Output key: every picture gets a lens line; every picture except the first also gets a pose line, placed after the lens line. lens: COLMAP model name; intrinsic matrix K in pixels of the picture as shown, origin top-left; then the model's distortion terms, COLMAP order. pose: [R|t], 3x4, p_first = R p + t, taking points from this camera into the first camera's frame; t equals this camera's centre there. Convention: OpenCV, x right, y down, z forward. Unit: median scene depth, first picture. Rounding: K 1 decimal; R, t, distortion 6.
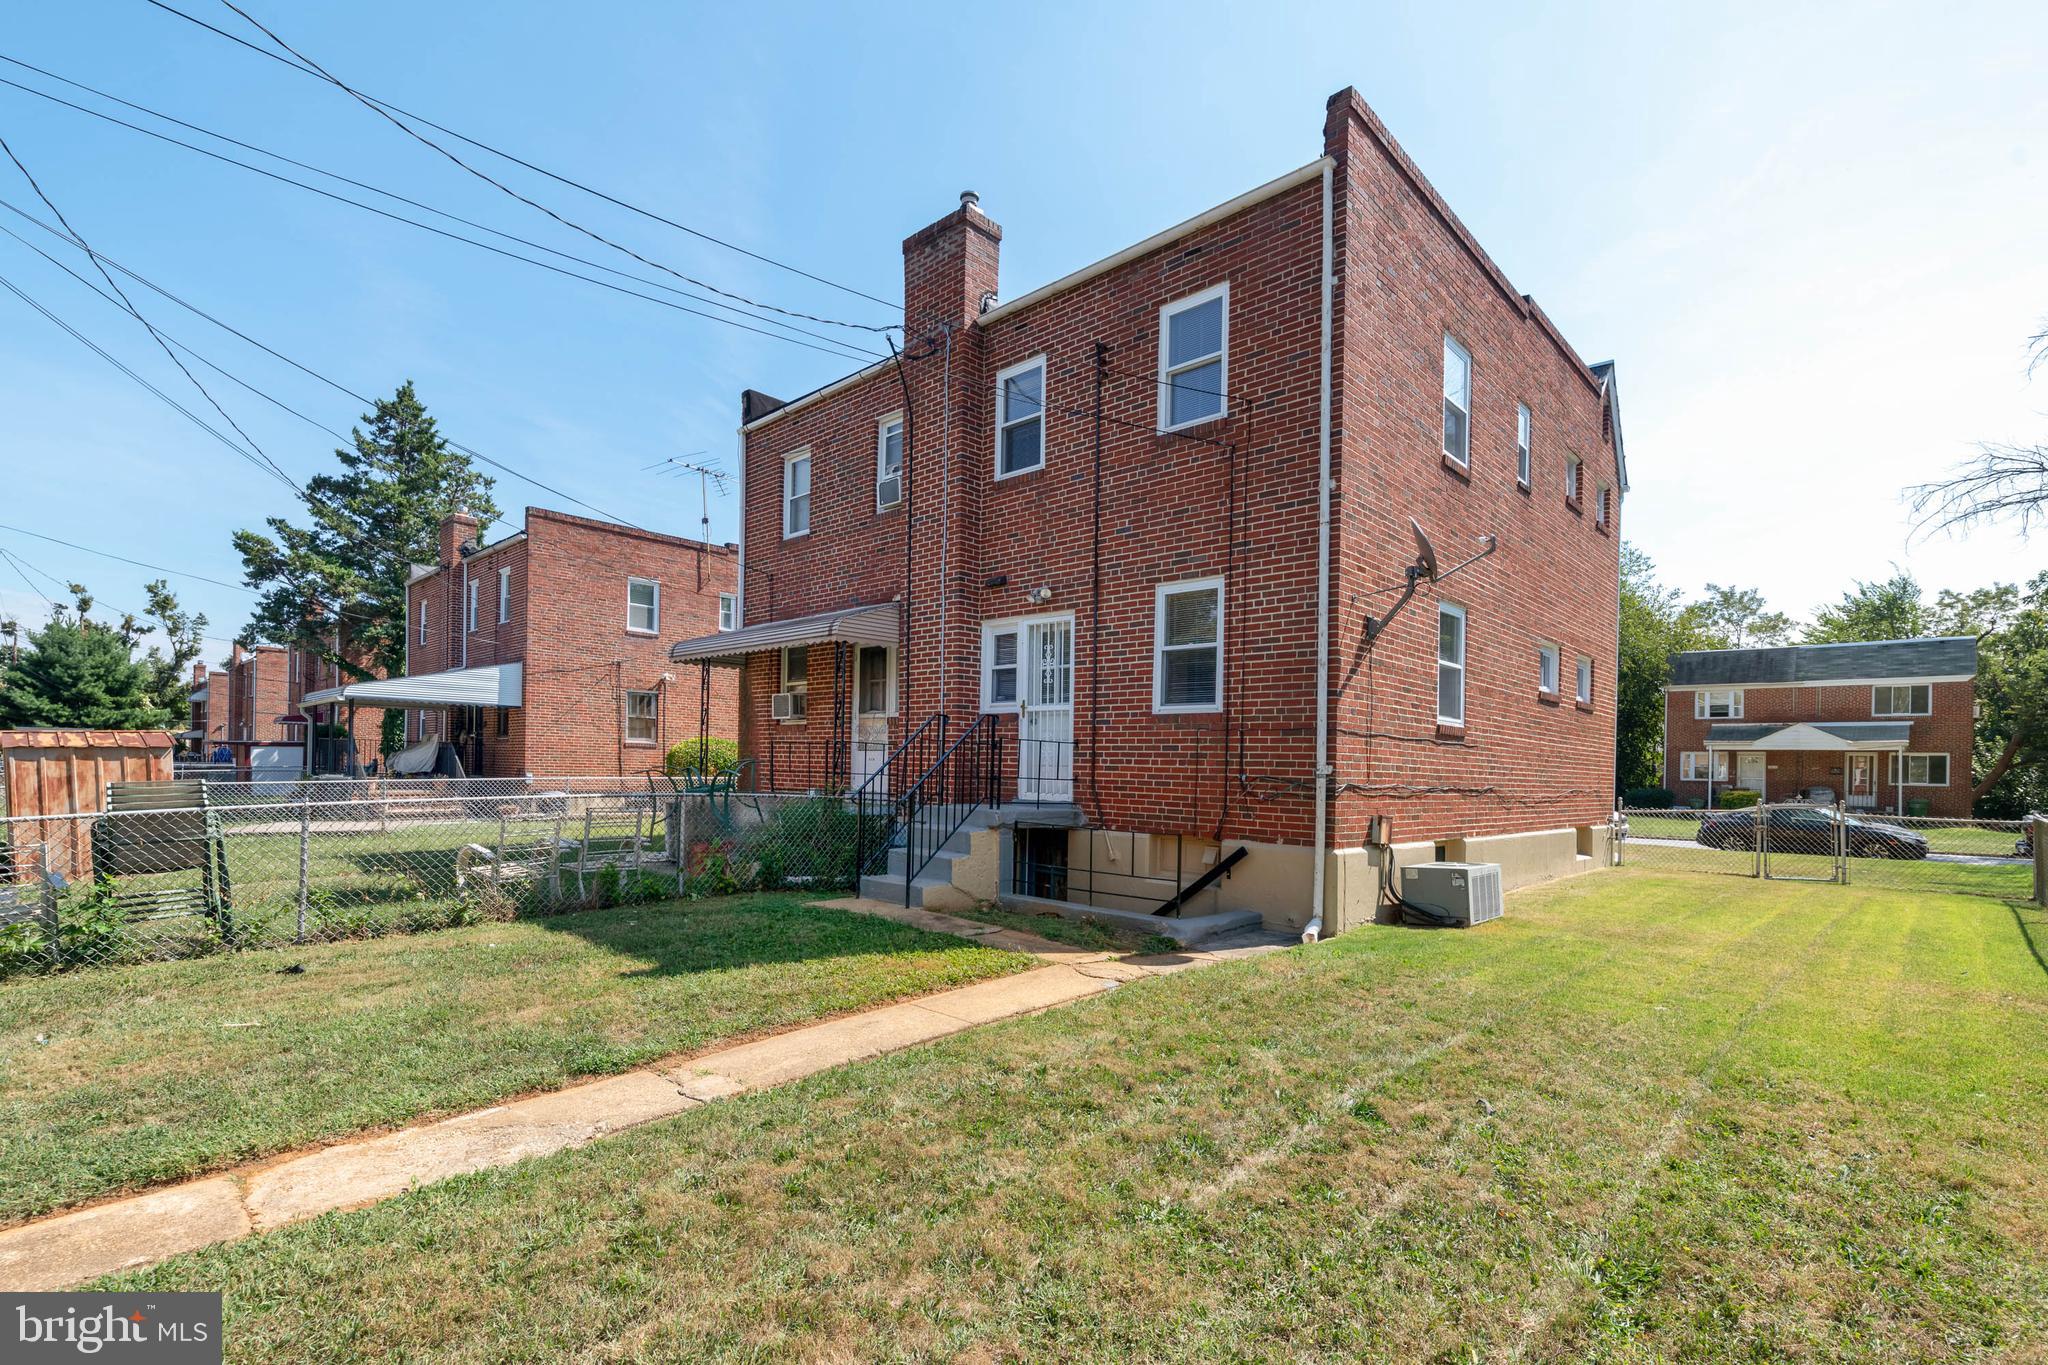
lens RADIAL K [[942.1, 0, 1023.0], [0, 942.1, 757.7], [0, 0, 1]] dist [-0.000937, -0.000011]
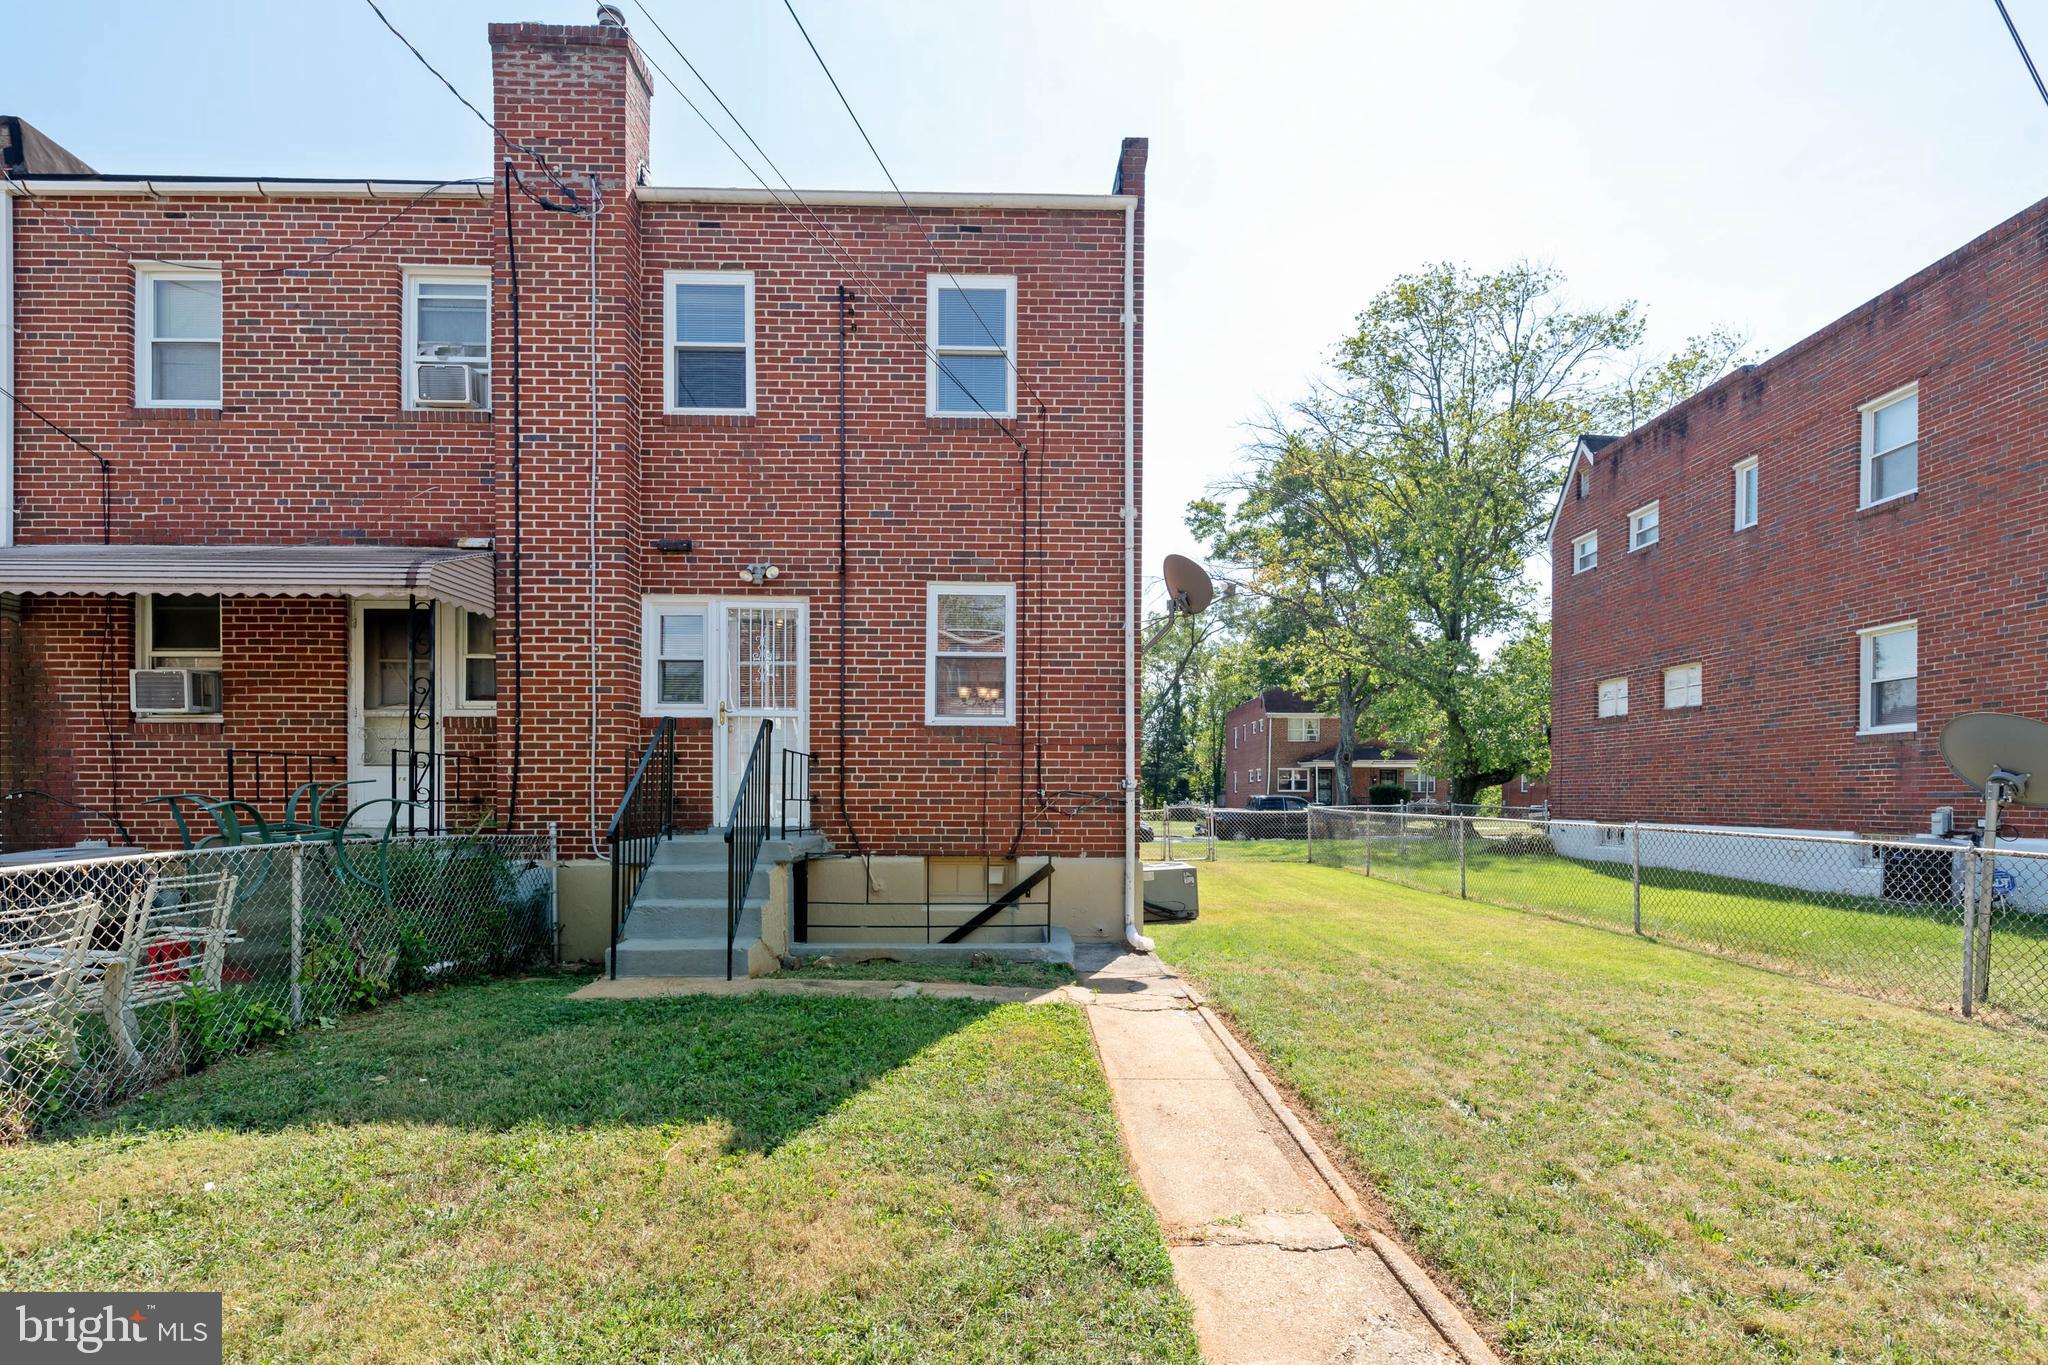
lens RADIAL K [[931.4, 0, 1042.4], [0, 931.4, 800.2], [0, 0, 1]] dist [-0.001183, -0.001046]
pose [[0.703105, -0.017618, 0.710868, -0.432909], [0.004950, 0.999790, 0.019883, 0.008783], [-0.711069, -0.010461, 0.703044, 0.298236]]
